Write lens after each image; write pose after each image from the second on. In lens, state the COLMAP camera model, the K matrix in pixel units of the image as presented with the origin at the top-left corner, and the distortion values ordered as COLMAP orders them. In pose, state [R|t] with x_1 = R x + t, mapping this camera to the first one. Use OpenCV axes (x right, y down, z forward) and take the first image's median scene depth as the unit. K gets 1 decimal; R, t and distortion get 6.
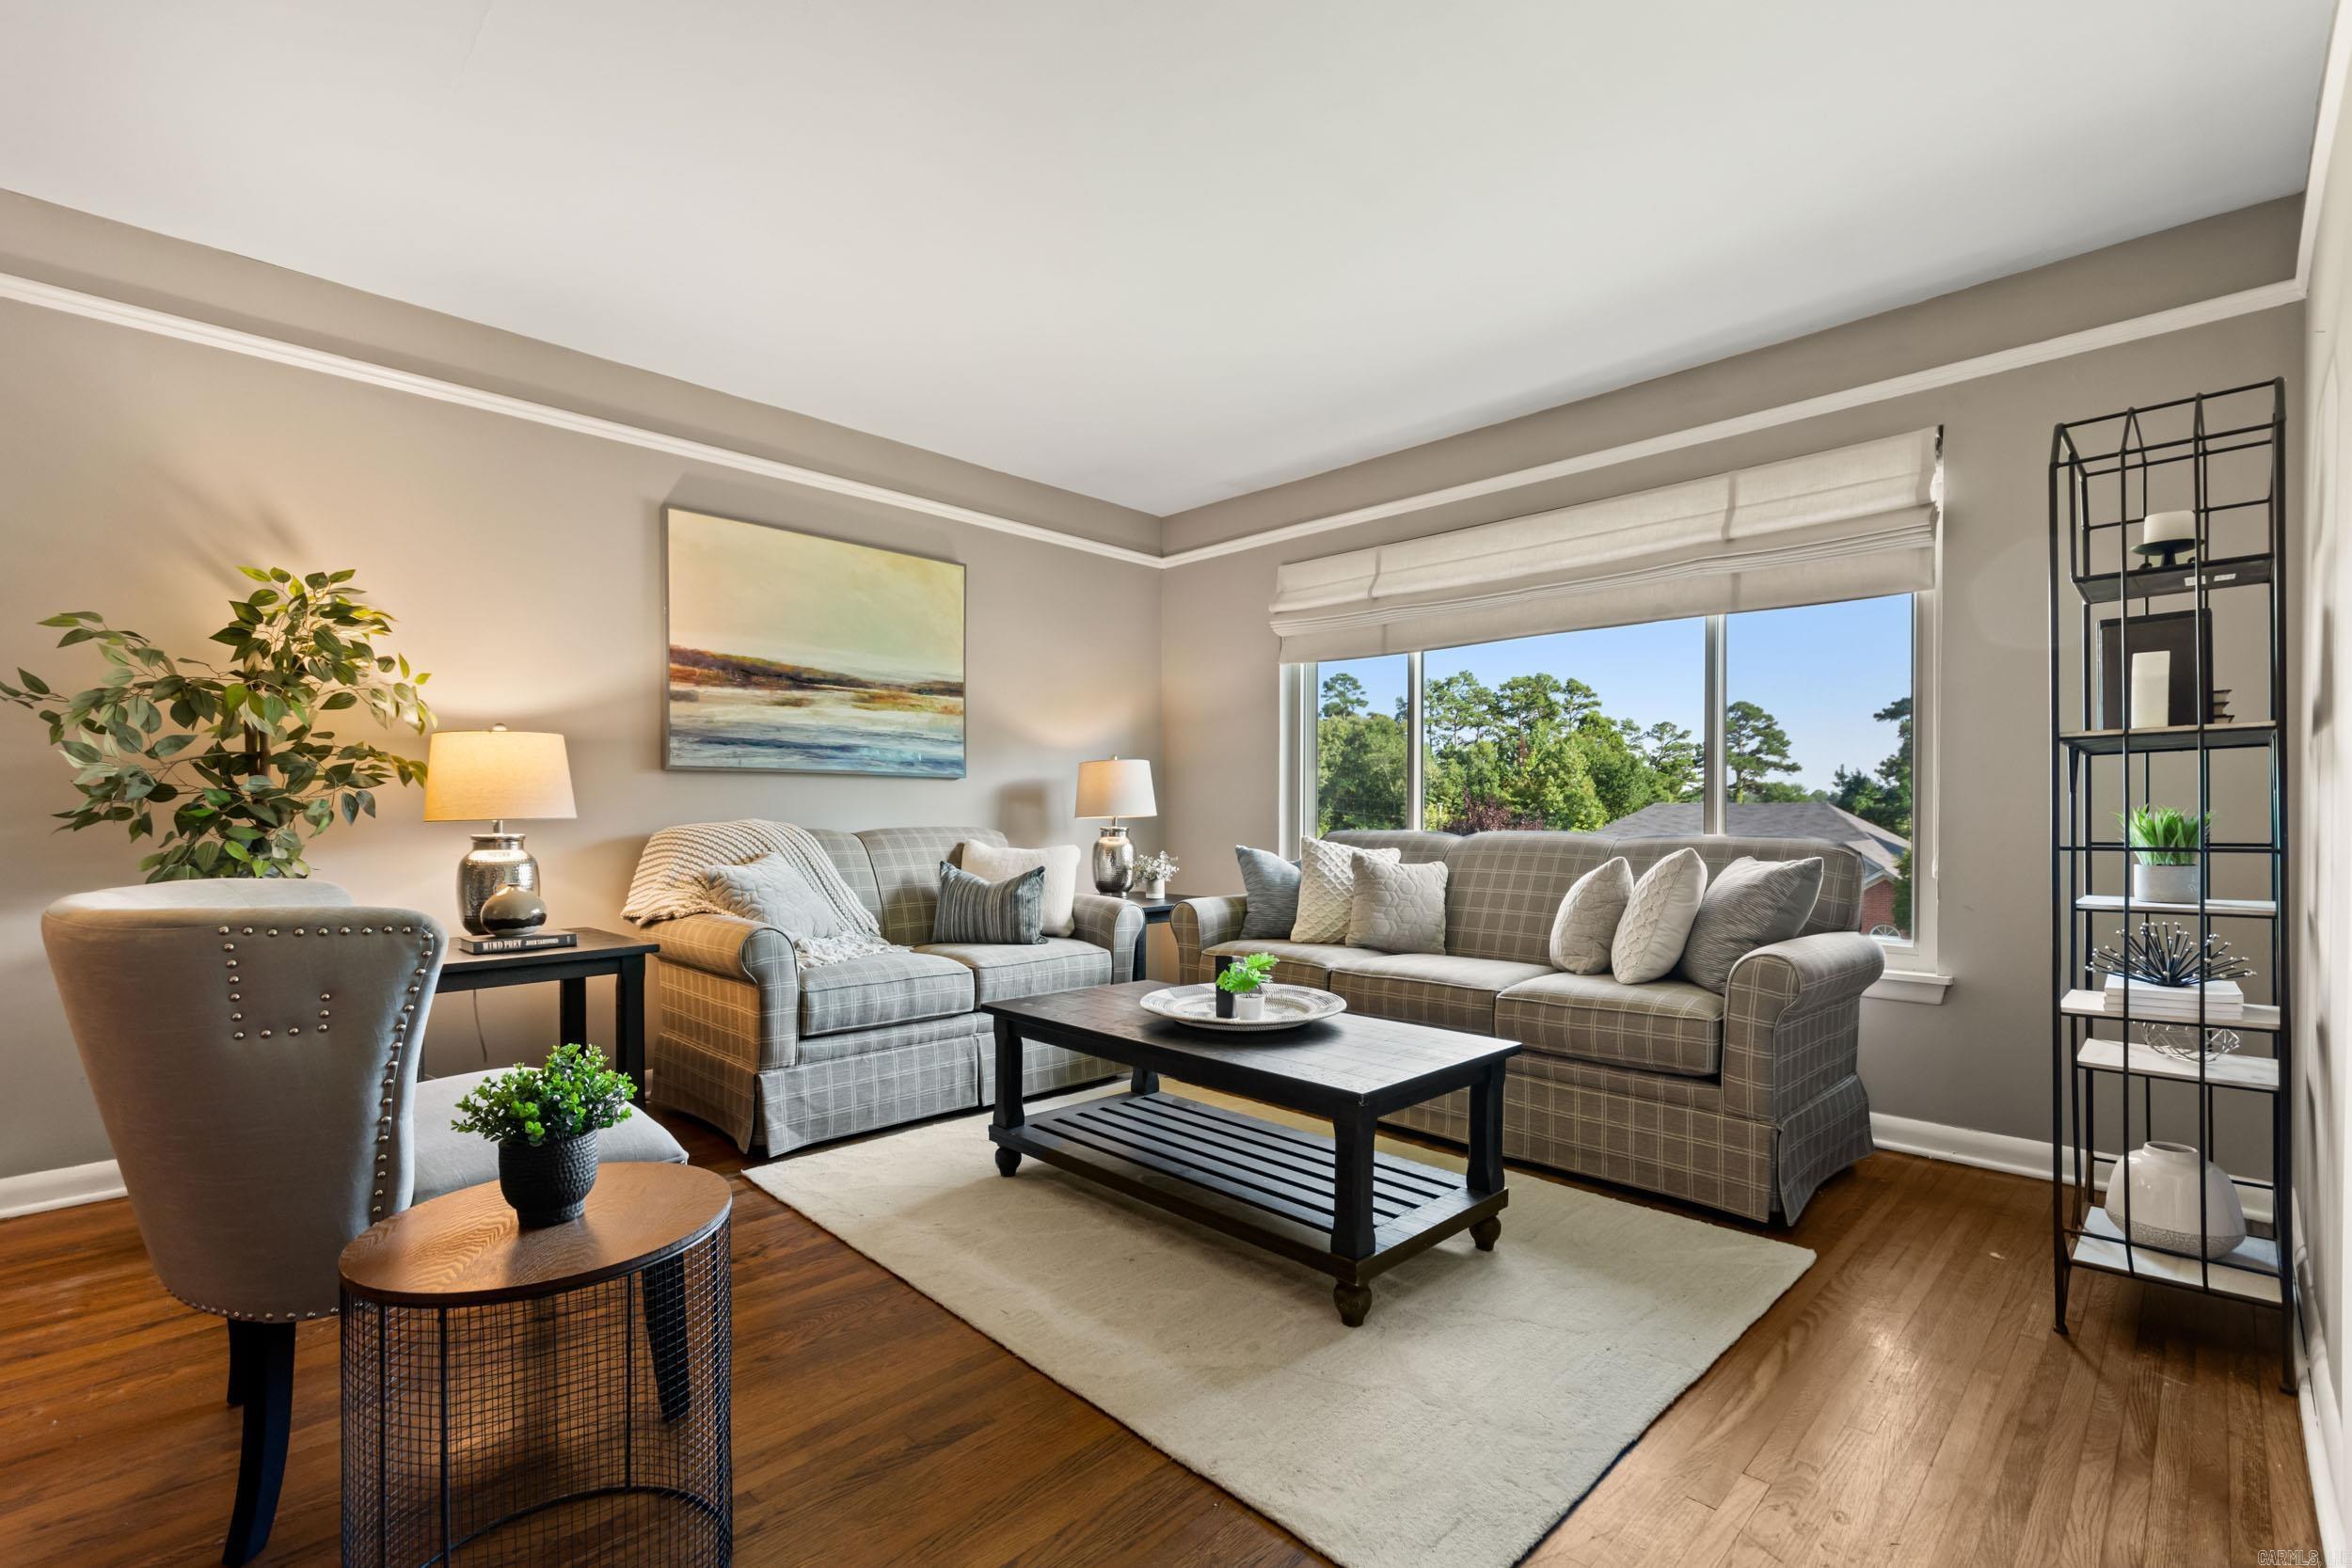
lens RADIAL K [[1029.6, 0, 1181.2], [0, 1029.6, 793.1], [0, 0, 1]] dist [0.005107, -0.000136]
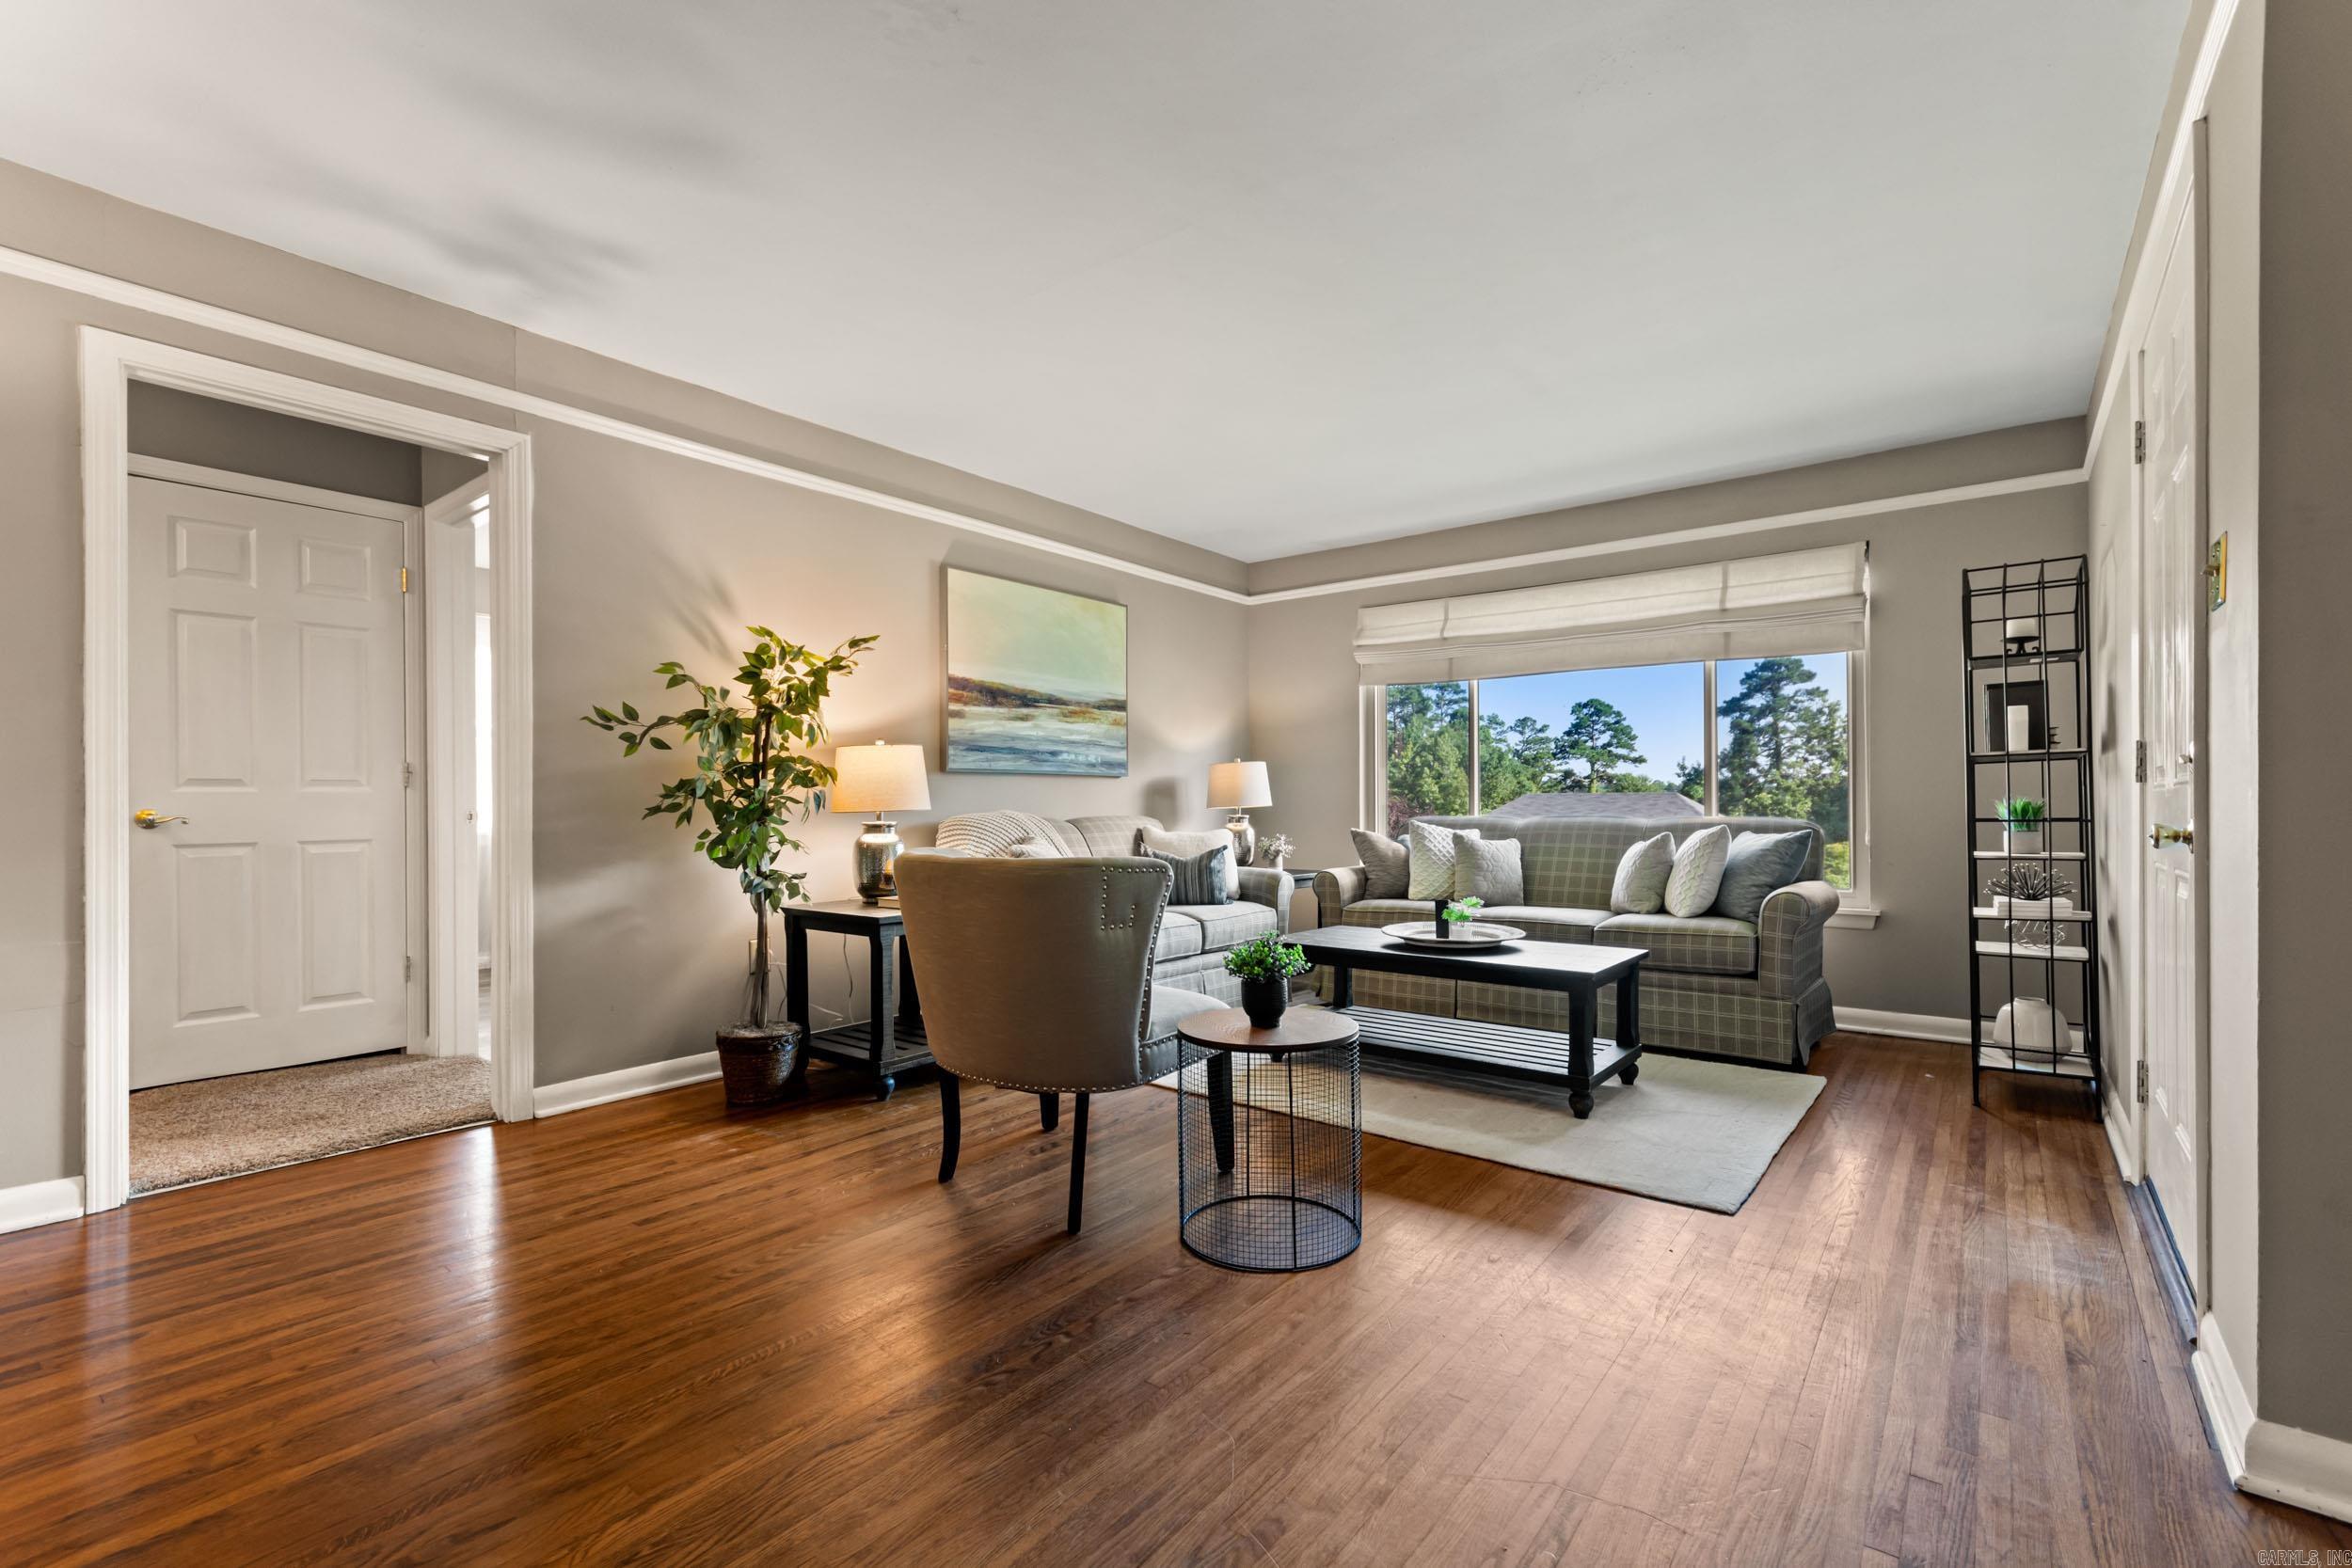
lens RADIAL K [[1005.8, 0, 1201.3], [0, 1005.8, 769.8], [0, 0, 1]] dist [0.011237, 0.000292]
pose [[0.992512, -0.001046, 0.122146, -0.415954], [0.002884, 0.999885, -0.014873, -0.006755], [-0.122117, 0.015114, 0.992401, -0.340871]]
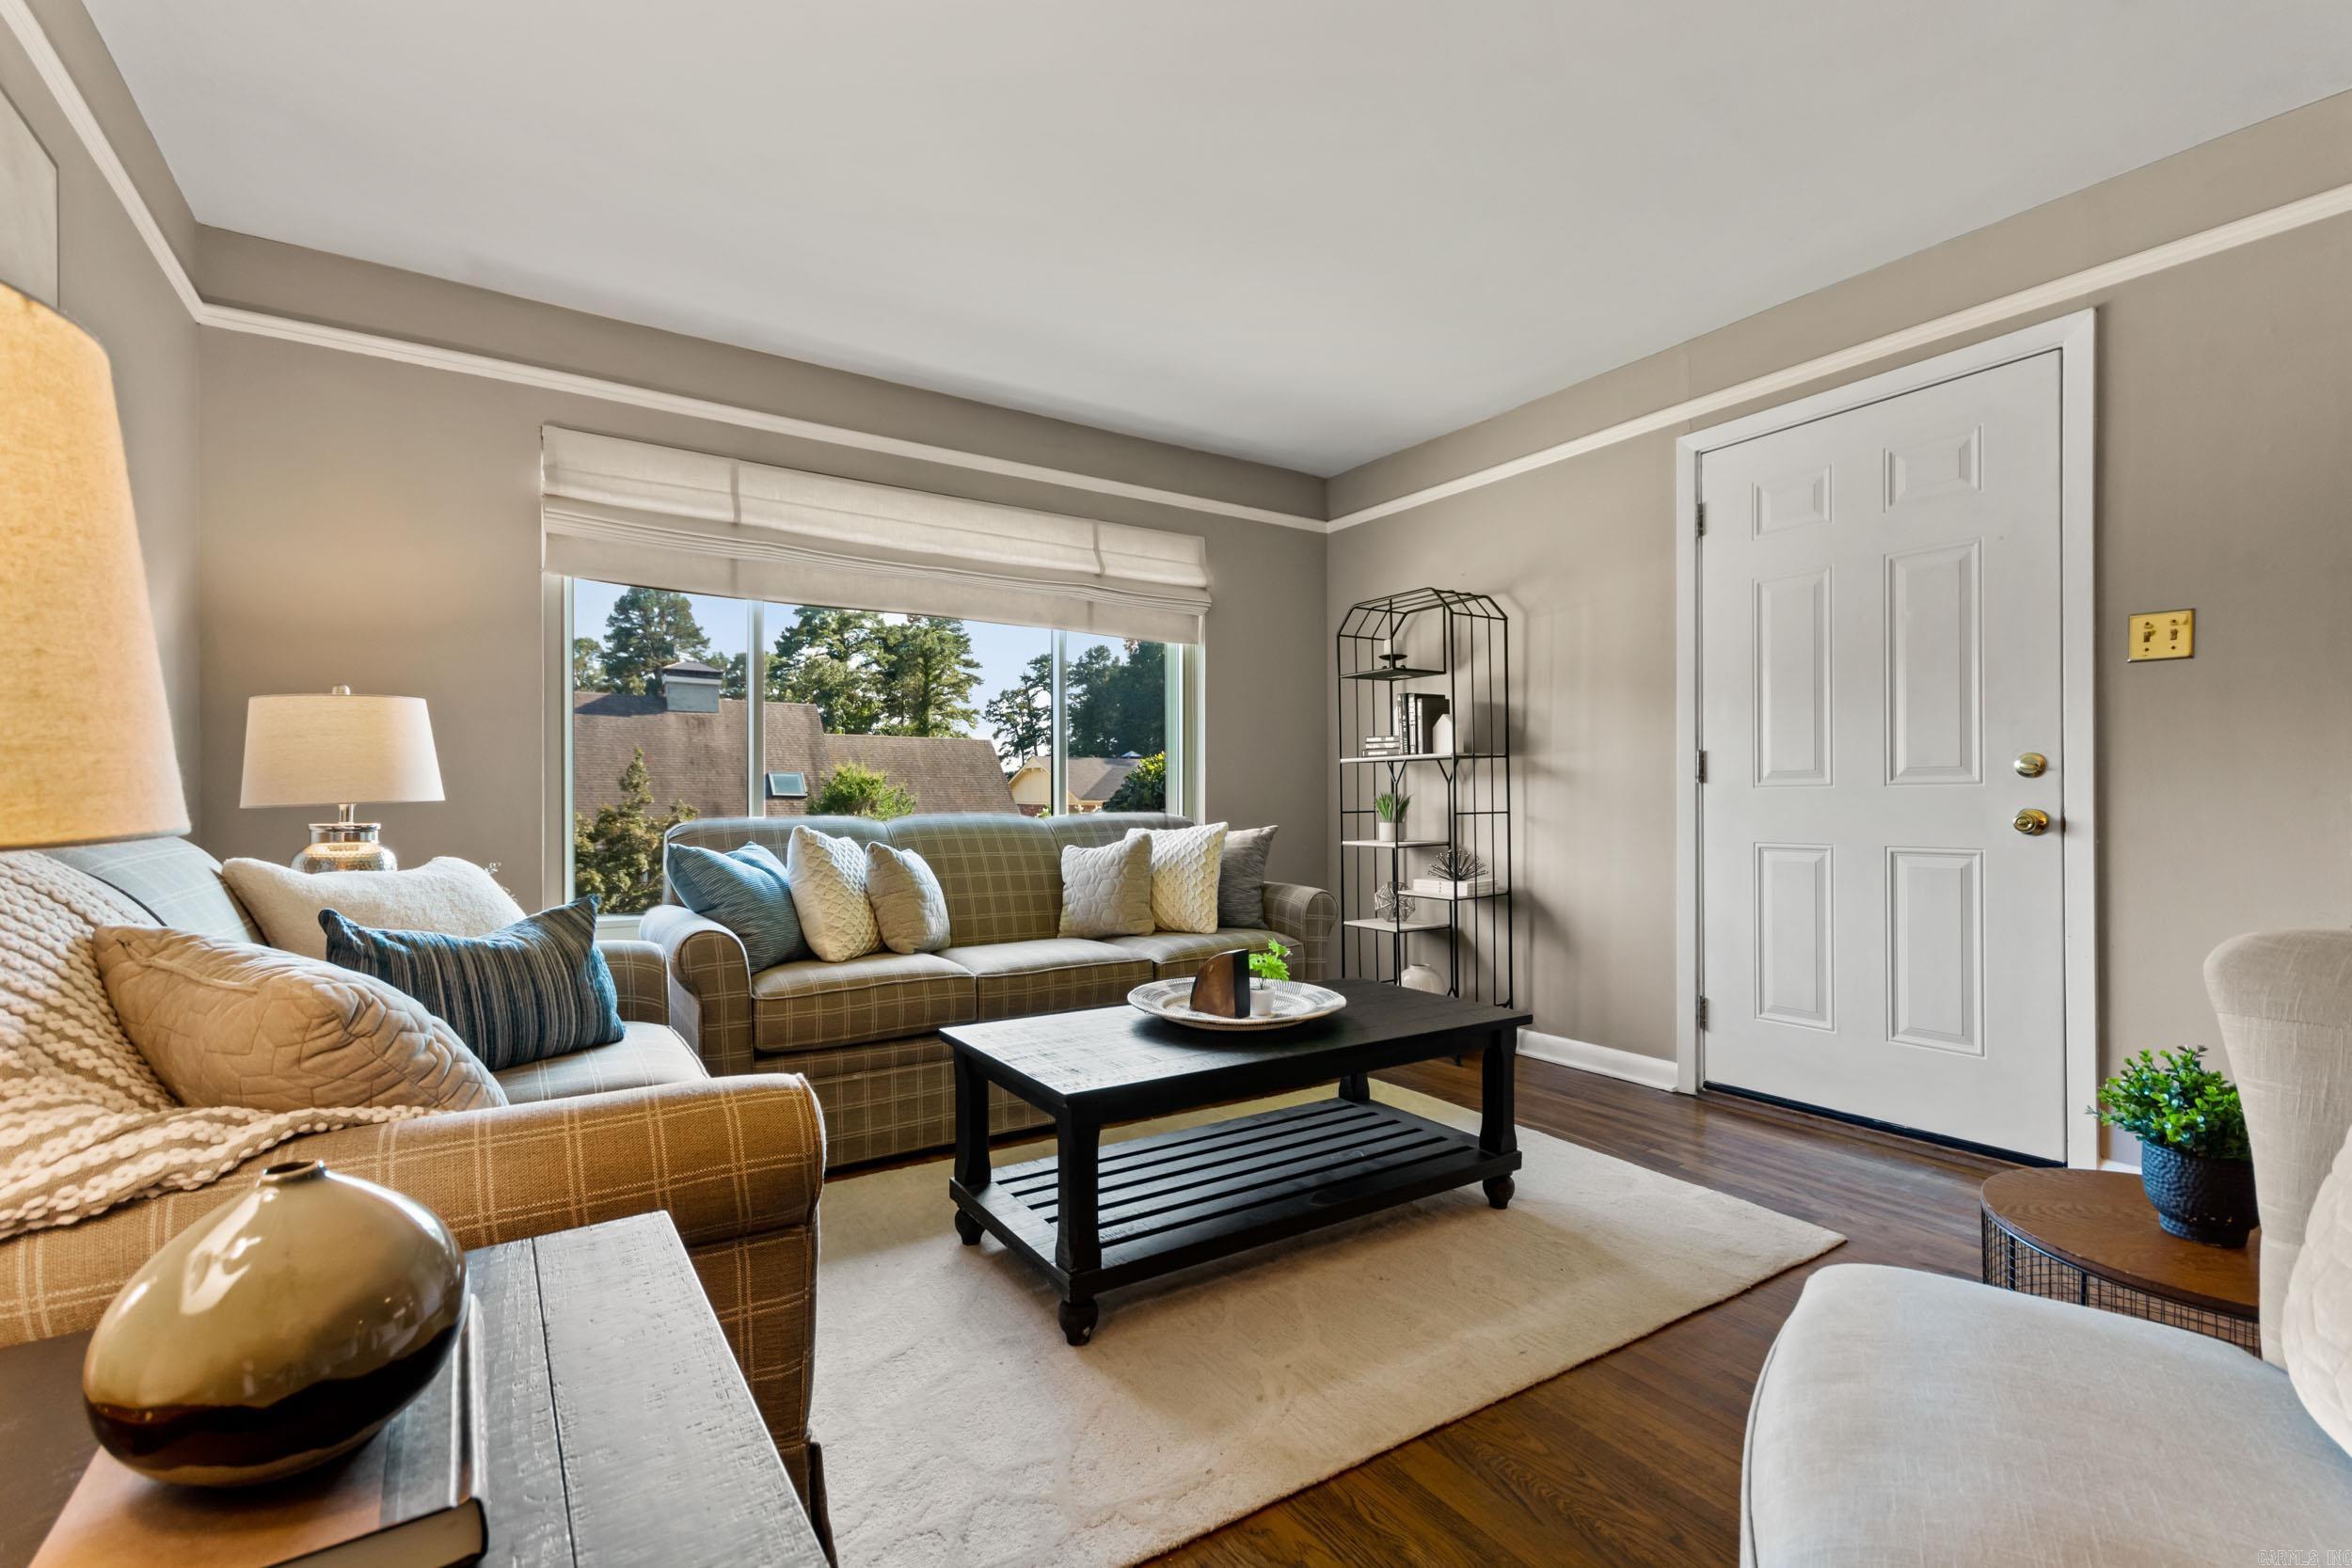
lens RADIAL K [[1018.8, 0, 1176.0], [0, 1018.8, 784.0], [0, 0, 1]] dist [0.005983, 0.000436]
pose [[0.217923, 0.008821, 0.975926, -0.761134], [-0.020414, 0.999782, -0.004478, 0.010250], [-0.975752, -0.018947, 0.218056, 0.757627]]
